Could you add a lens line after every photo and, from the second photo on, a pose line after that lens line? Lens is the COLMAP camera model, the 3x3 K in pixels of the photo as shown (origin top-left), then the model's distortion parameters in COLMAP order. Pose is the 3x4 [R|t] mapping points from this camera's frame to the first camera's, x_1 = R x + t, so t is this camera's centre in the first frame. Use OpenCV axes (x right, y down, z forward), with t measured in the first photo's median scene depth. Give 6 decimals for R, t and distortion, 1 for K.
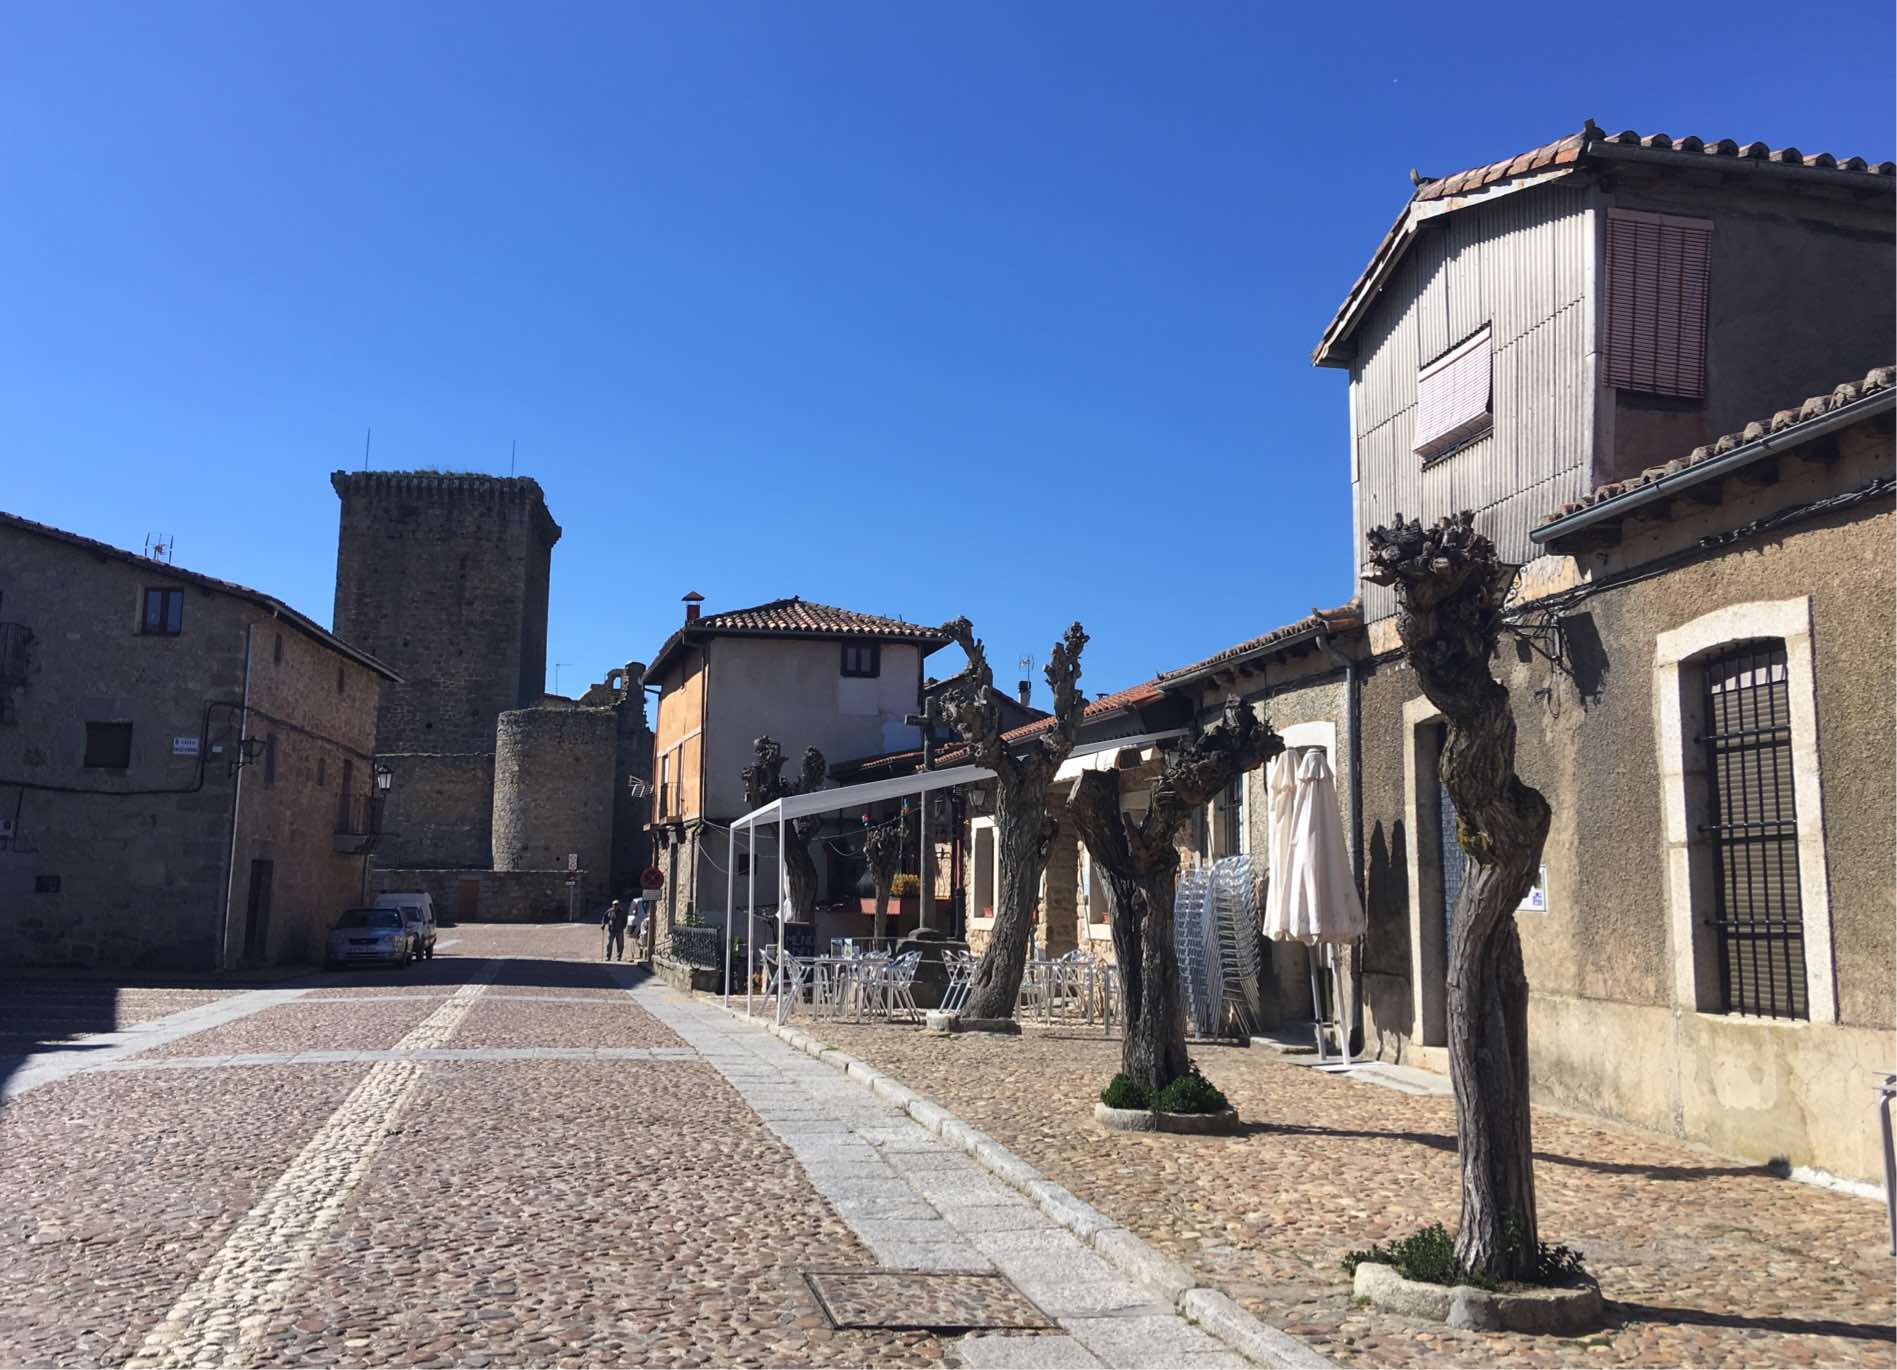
lens RADIAL K [[1436.9, 0, 874.7], [0, 1436.9, 690.4], [0, 0, 1]] dist [0.051005, -0.000435]
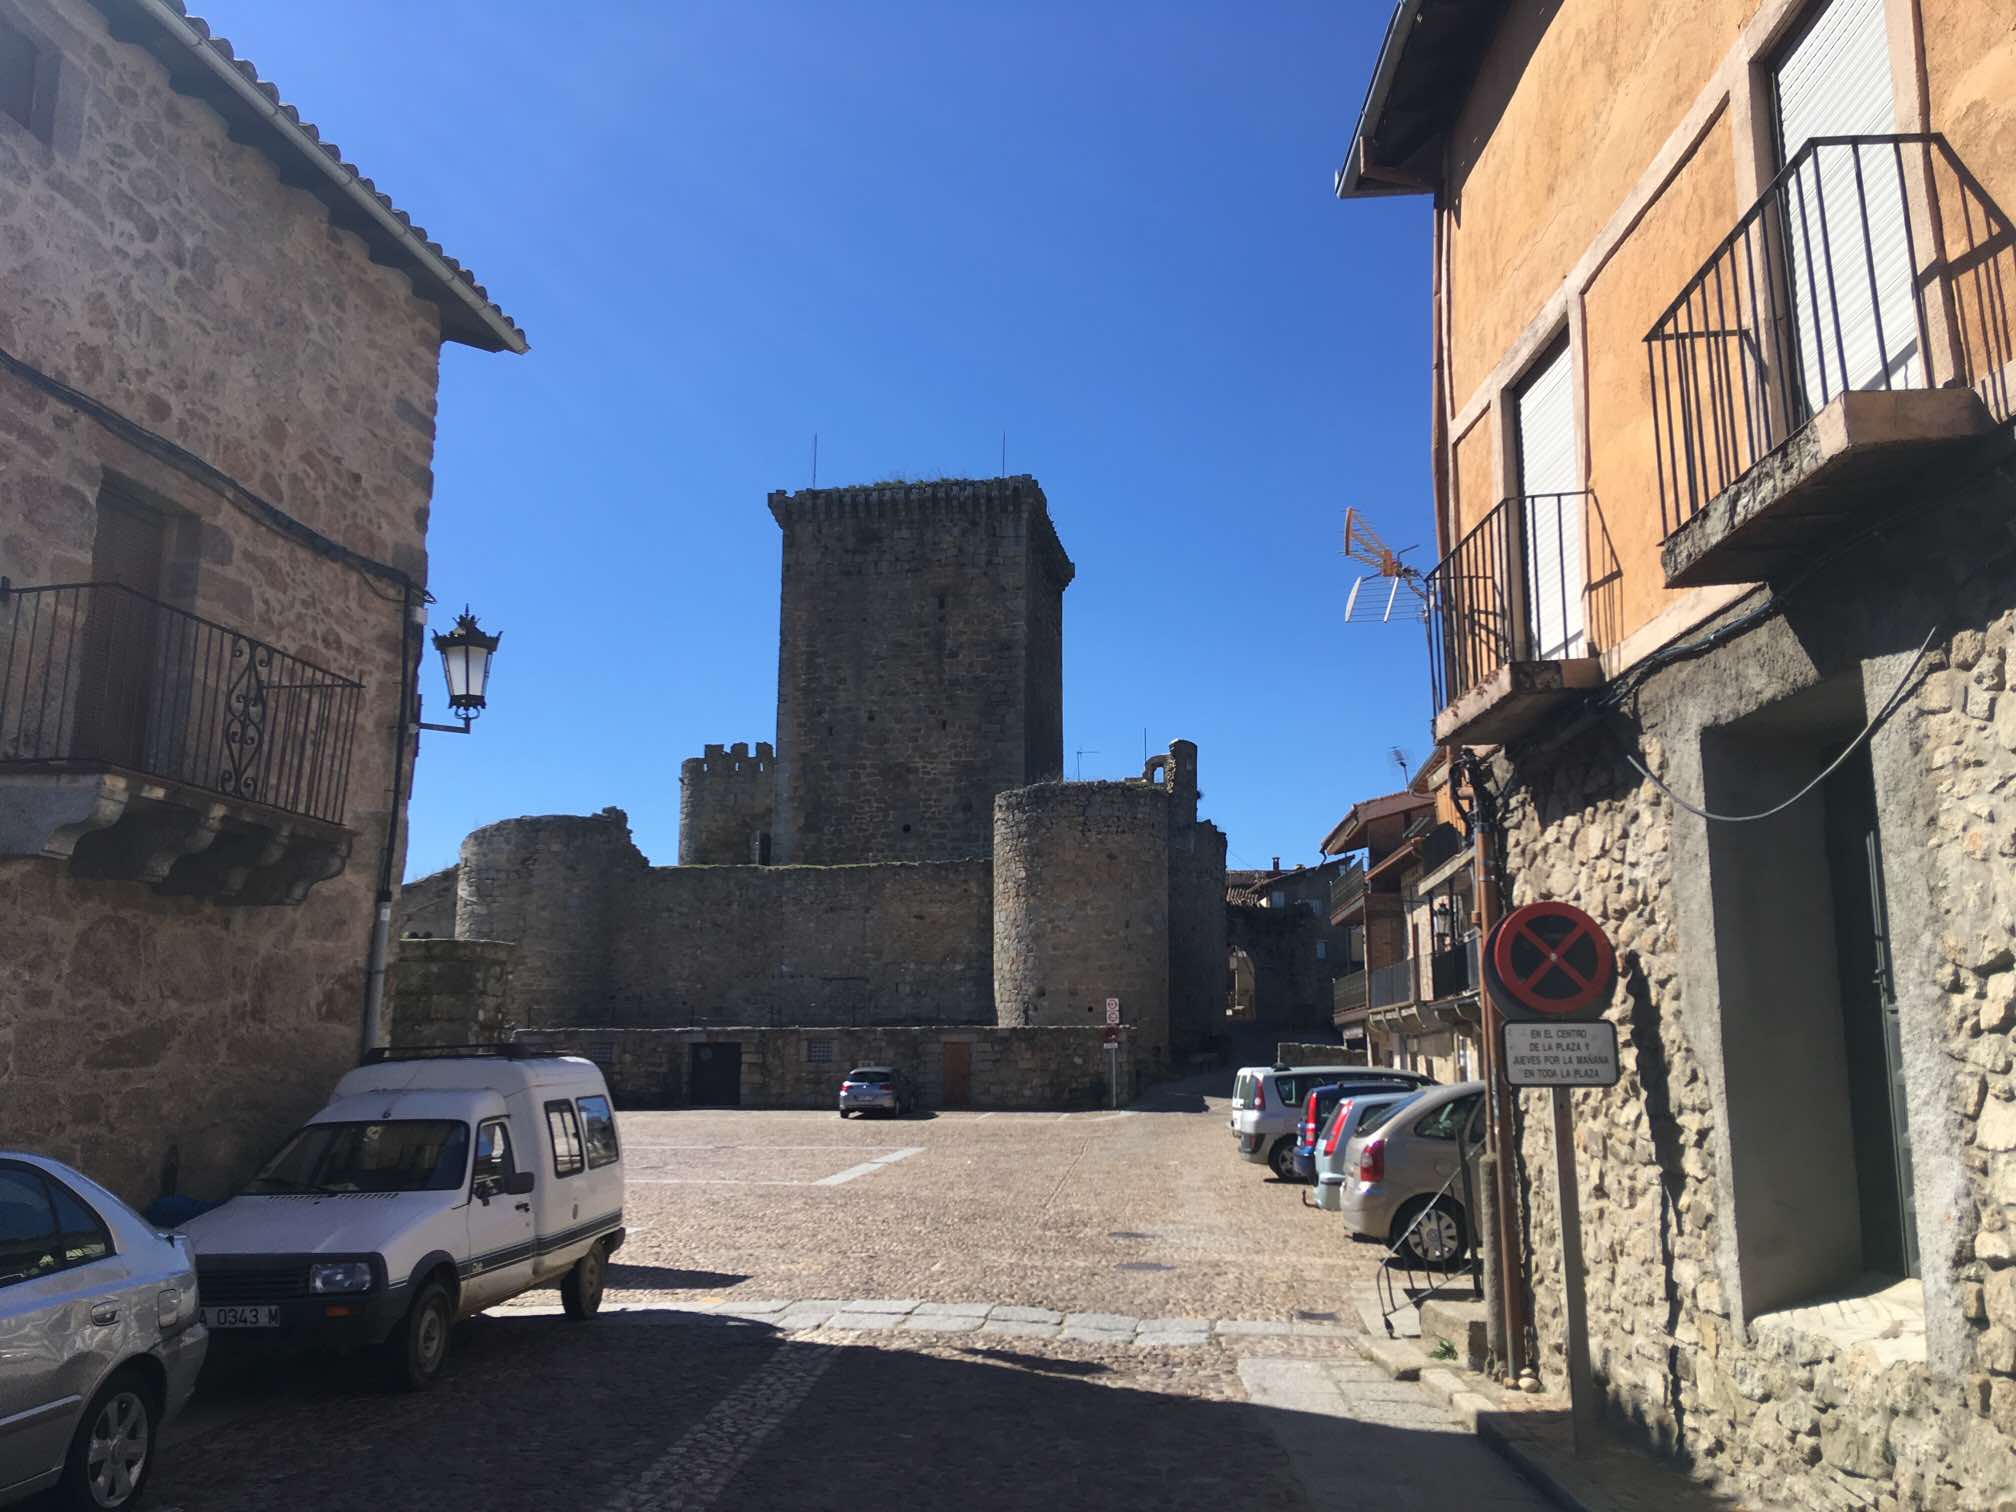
lens RADIAL K [[1545.0, 0, 1019.5], [0, 1545.0, 759.4], [0, 0, 1]] dist [0.003632, 0.001469]
pose [[0.964743, -0.063578, -0.255400, -0.056993], [0.049884, 0.996966, -0.059749, 0.038934], [0.258424, 0.044902, 0.964987, 0.273375]]
